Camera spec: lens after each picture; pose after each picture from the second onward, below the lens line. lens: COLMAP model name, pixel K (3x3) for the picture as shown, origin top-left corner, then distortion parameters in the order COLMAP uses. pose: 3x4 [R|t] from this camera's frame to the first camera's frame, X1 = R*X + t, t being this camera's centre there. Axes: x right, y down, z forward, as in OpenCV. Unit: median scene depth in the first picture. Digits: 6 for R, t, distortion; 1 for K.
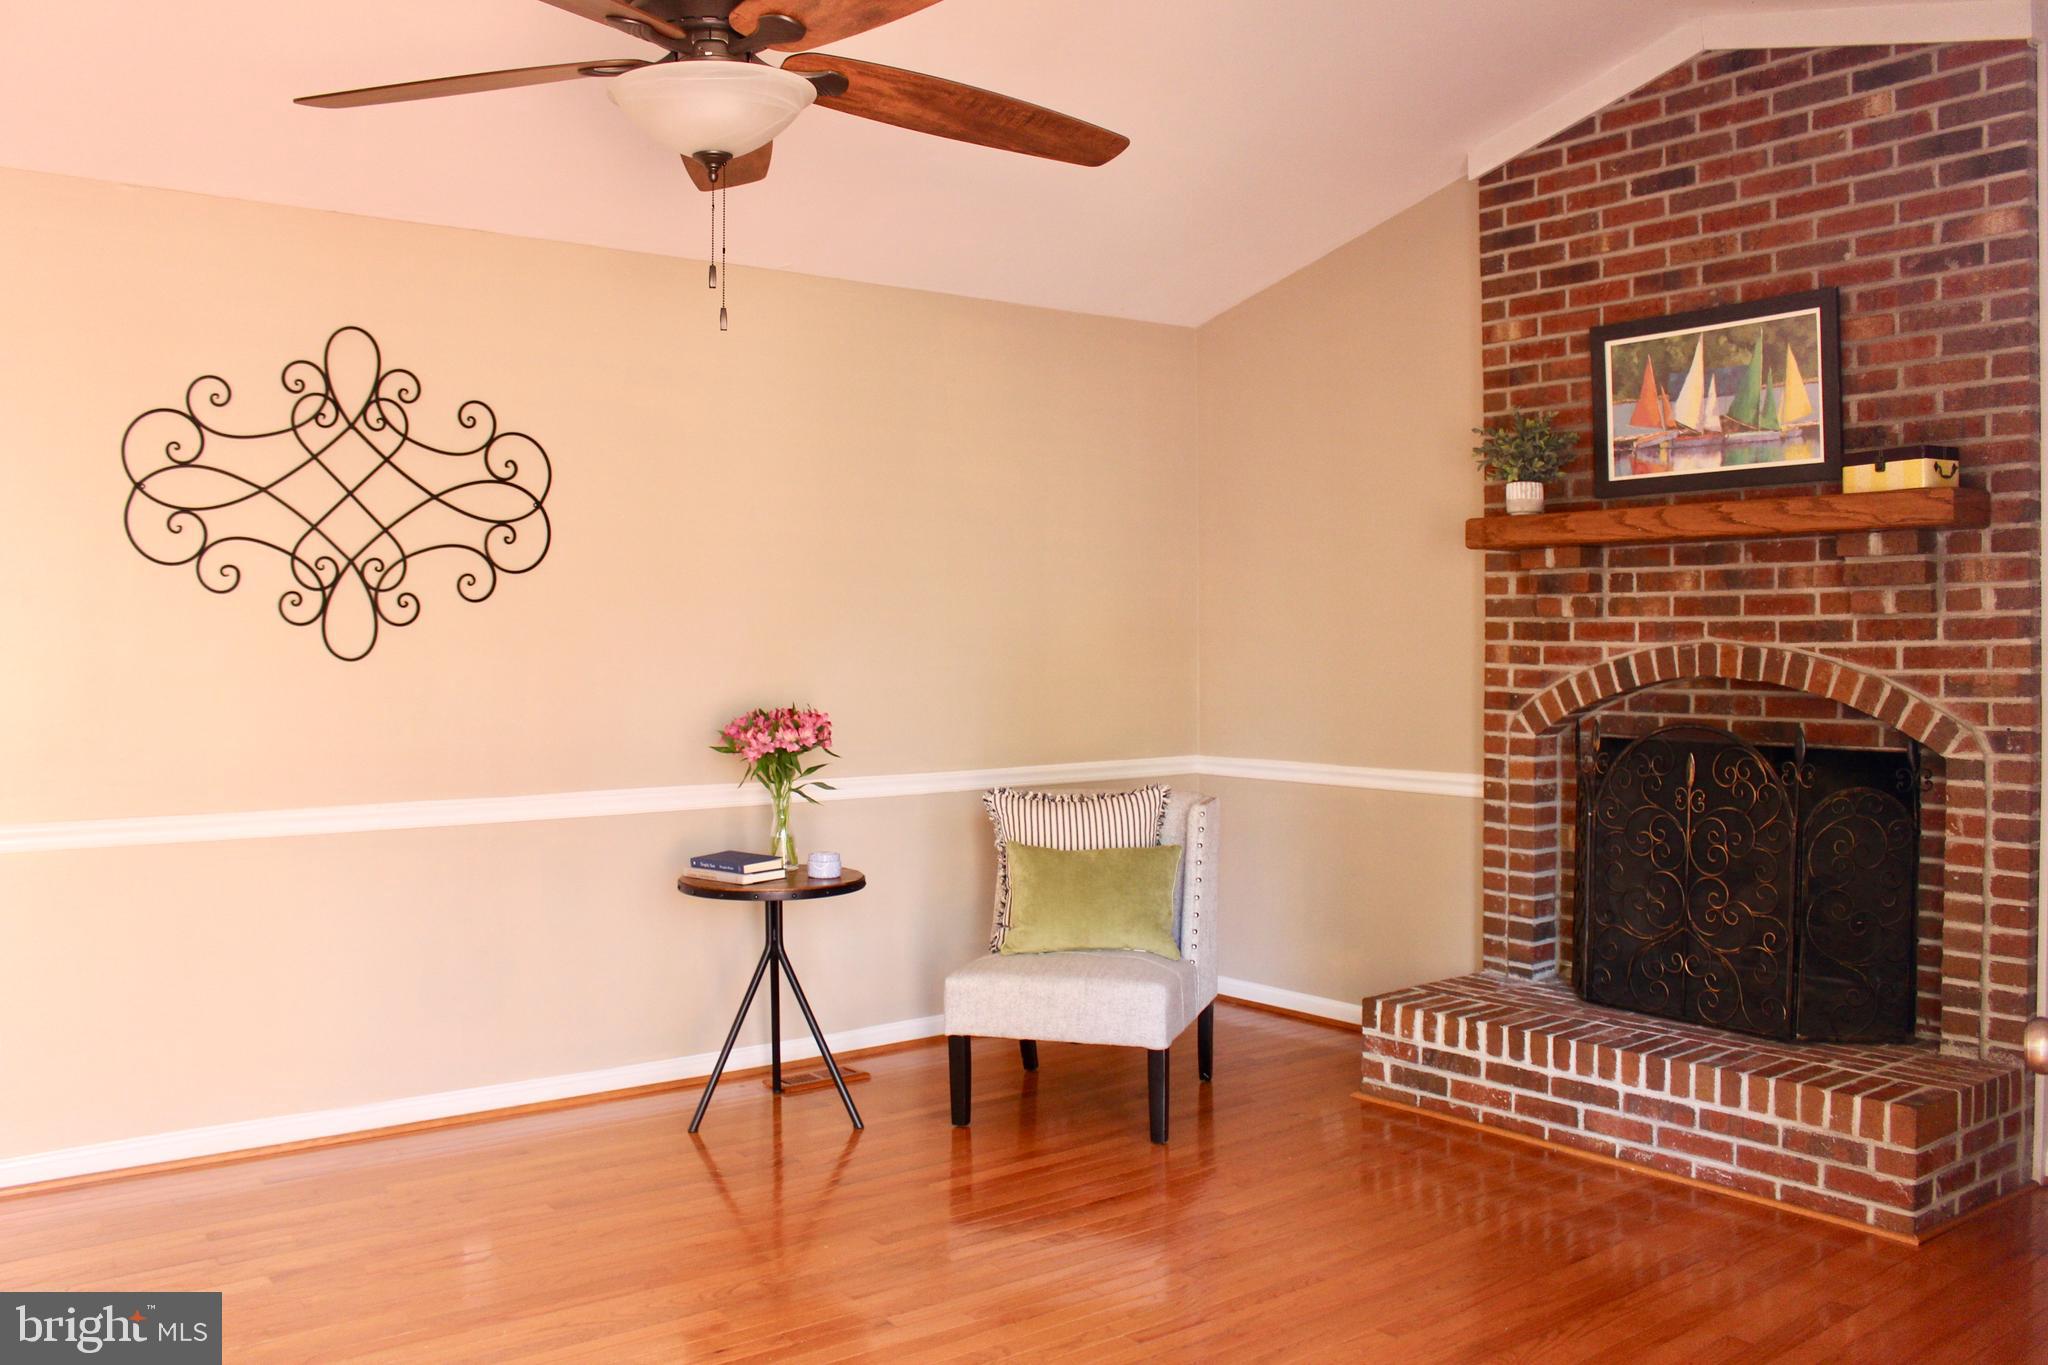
lens RADIAL K [[1735.2, 0, 996.8], [0, 1735.2, 673.3], [0, 0, 1]] dist [-0.163570, 0.134839]
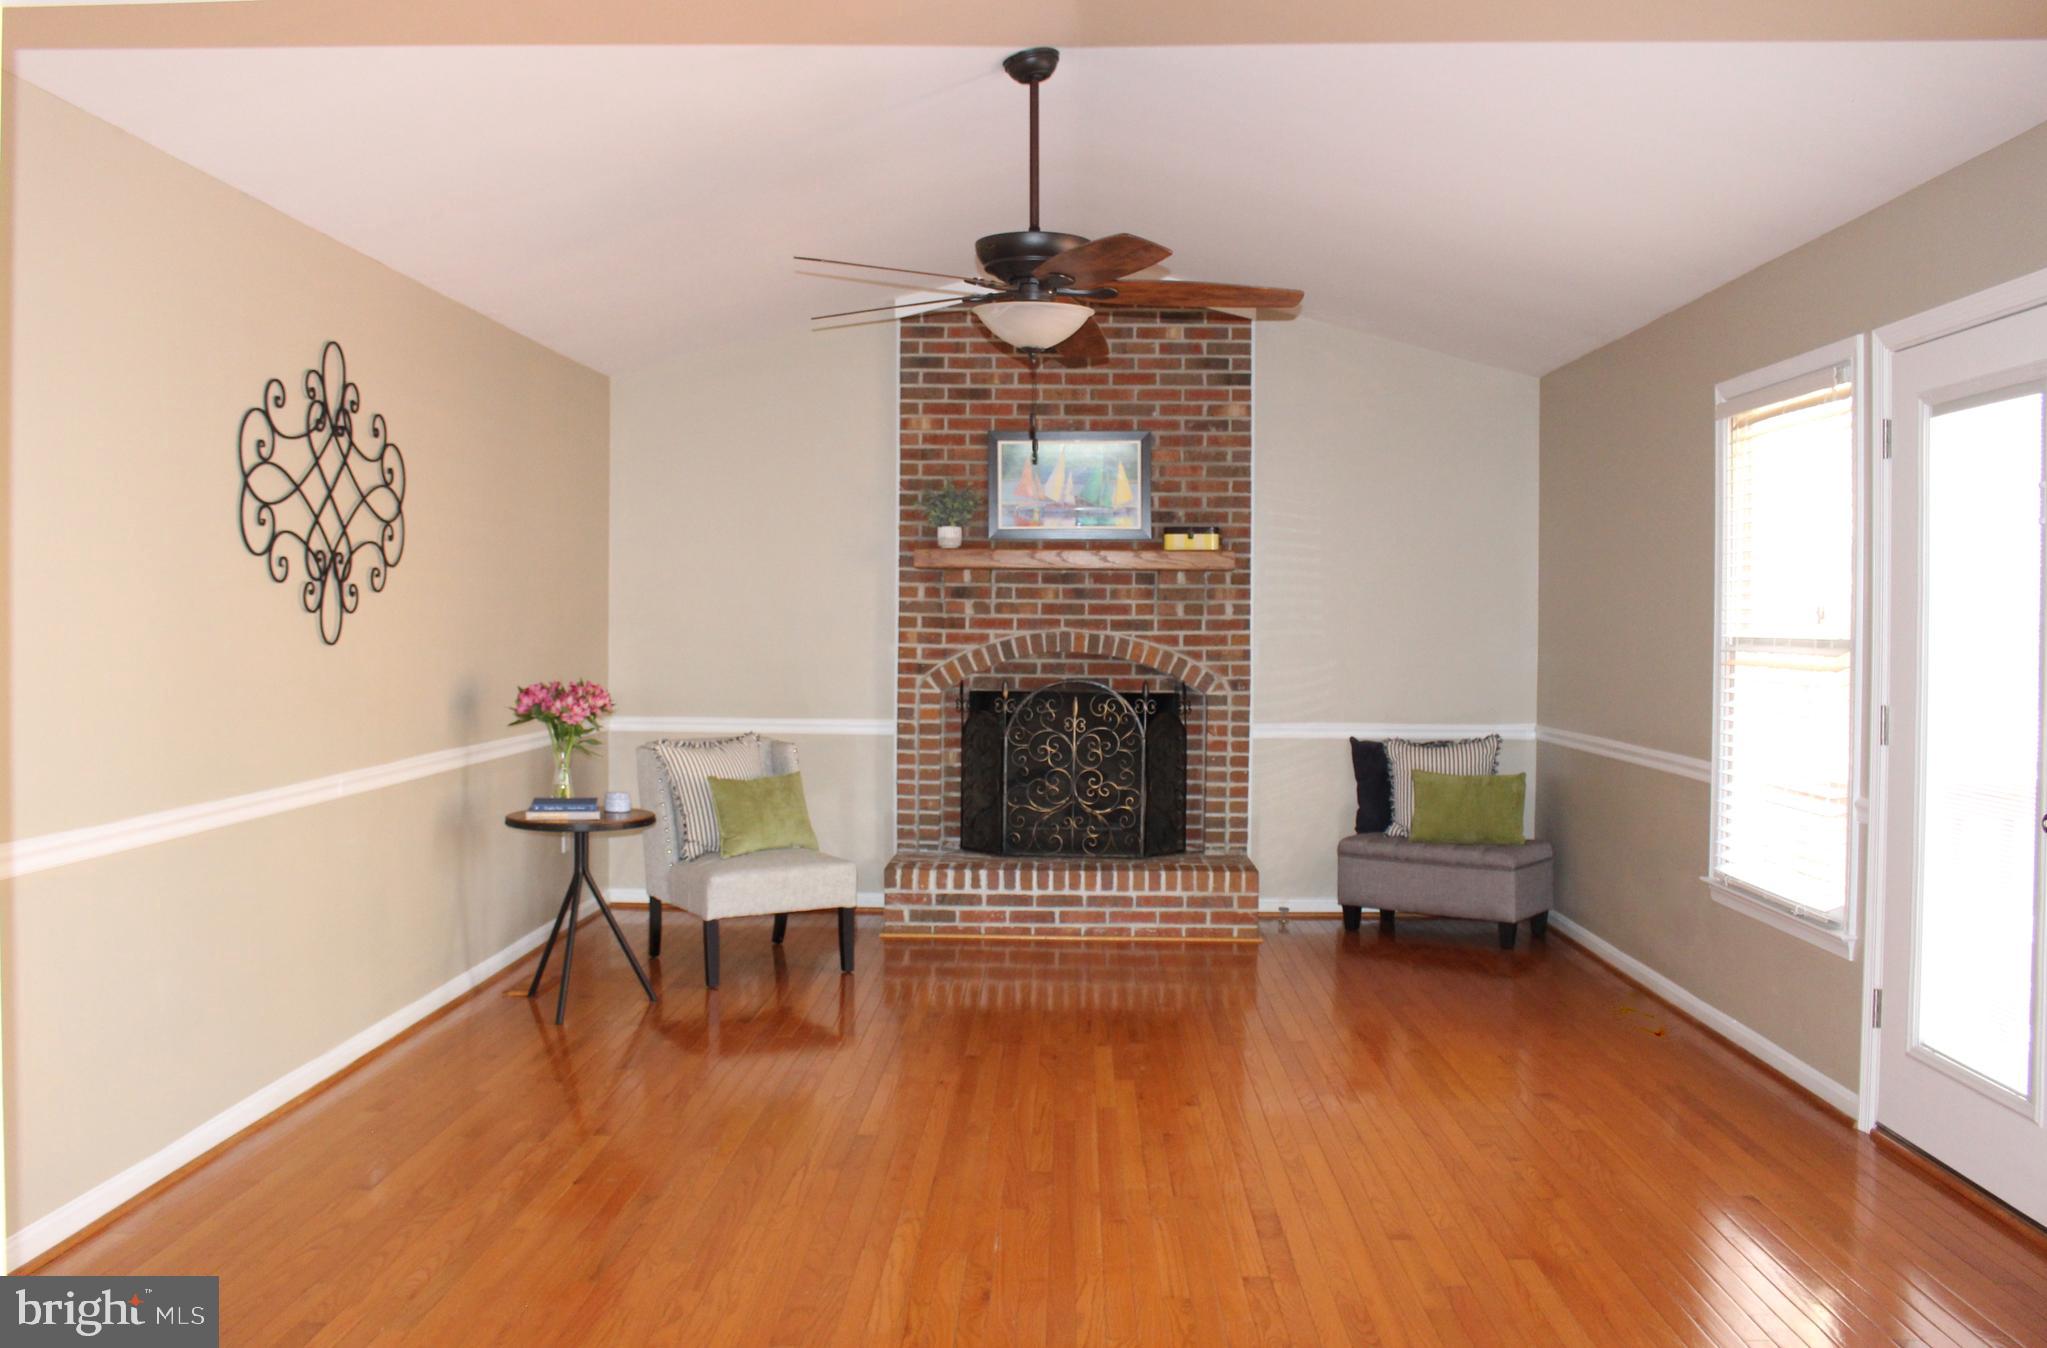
lens RADIAL K [[1846.2, 0, 1023.5], [0, 1846.2, 674.0], [0, 0, 1]] dist [-0.196437, 0.000130]
pose [[0.602214, -0.015519, 0.798184, -1.073089], [0.004613, 0.999862, 0.015960, -0.005188], [-0.798322, -0.005929, 0.602202, -0.062703]]
